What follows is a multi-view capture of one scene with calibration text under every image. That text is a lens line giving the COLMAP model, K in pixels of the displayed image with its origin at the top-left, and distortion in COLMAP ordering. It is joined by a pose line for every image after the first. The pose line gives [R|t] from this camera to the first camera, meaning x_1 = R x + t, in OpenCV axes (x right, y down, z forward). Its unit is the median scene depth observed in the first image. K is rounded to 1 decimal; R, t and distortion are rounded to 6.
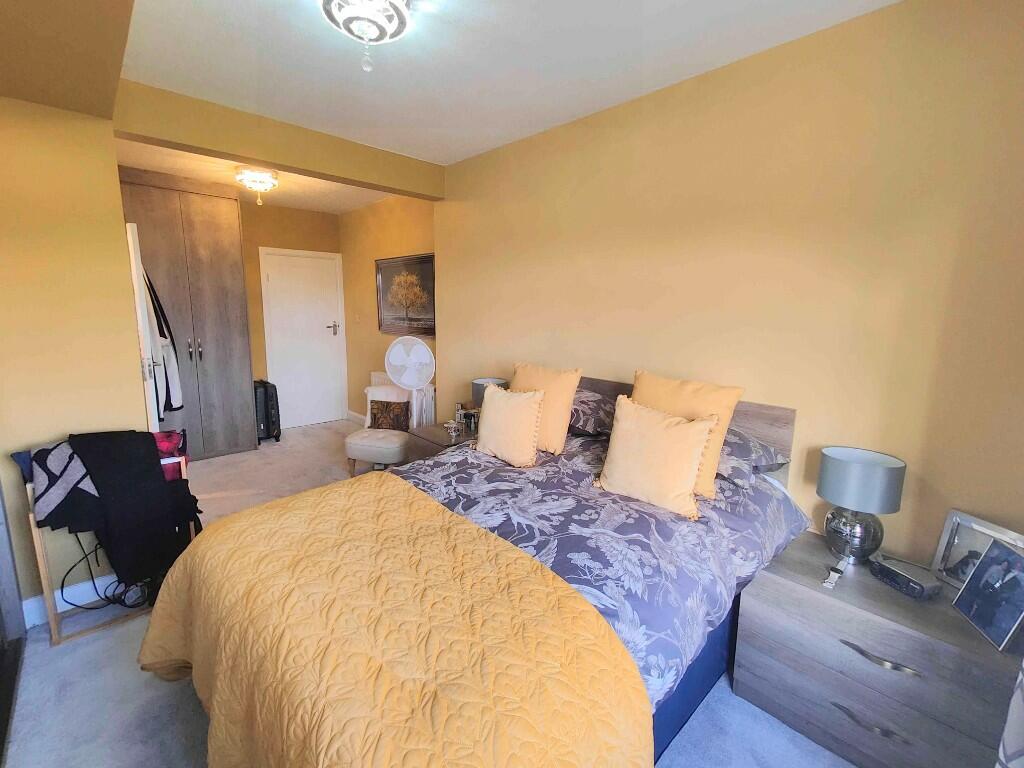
lens RADIAL K [[449.1, 0, 509.5], [0, 449.1, 377.3], [0, 0, 1]] dist [-0.000527, 0.000004]
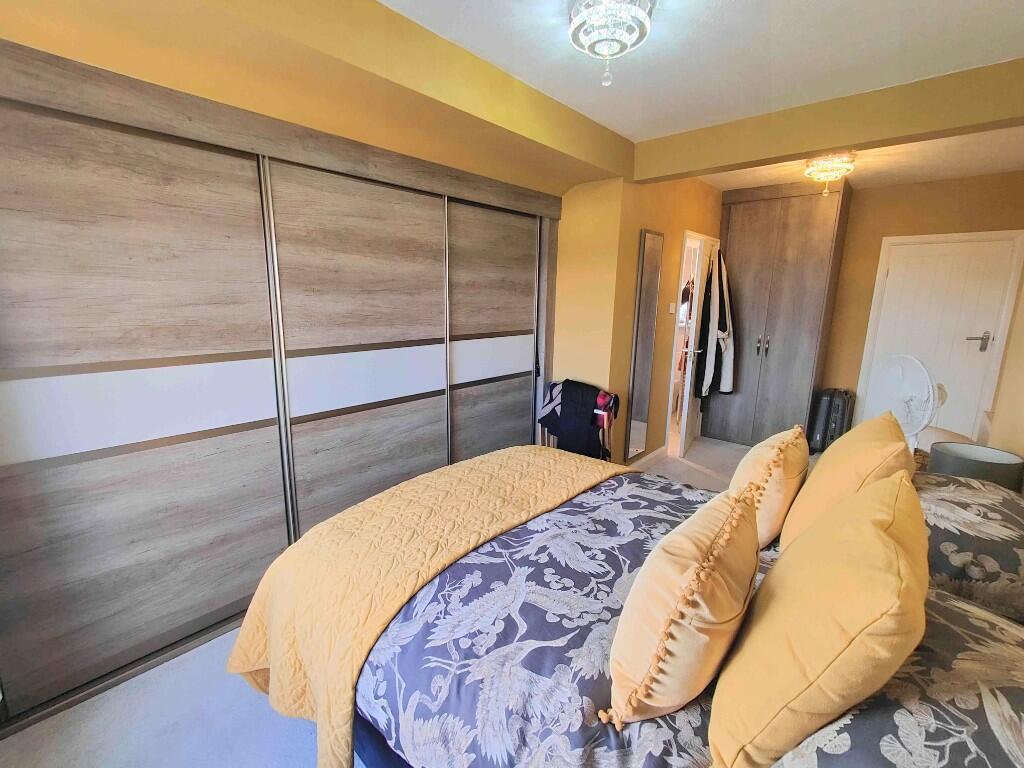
lens RADIAL K [[450.5, 0, 514.3], [0, 450.5, 378.3], [0, 0, 1]] dist [0.008900, 0.000734]
pose [[0.094211, 0.175067, -0.980039, 0.780925], [-0.173453, 0.972247, 0.157001, -0.125208], [0.980326, 0.155200, 0.121963, 0.704065]]
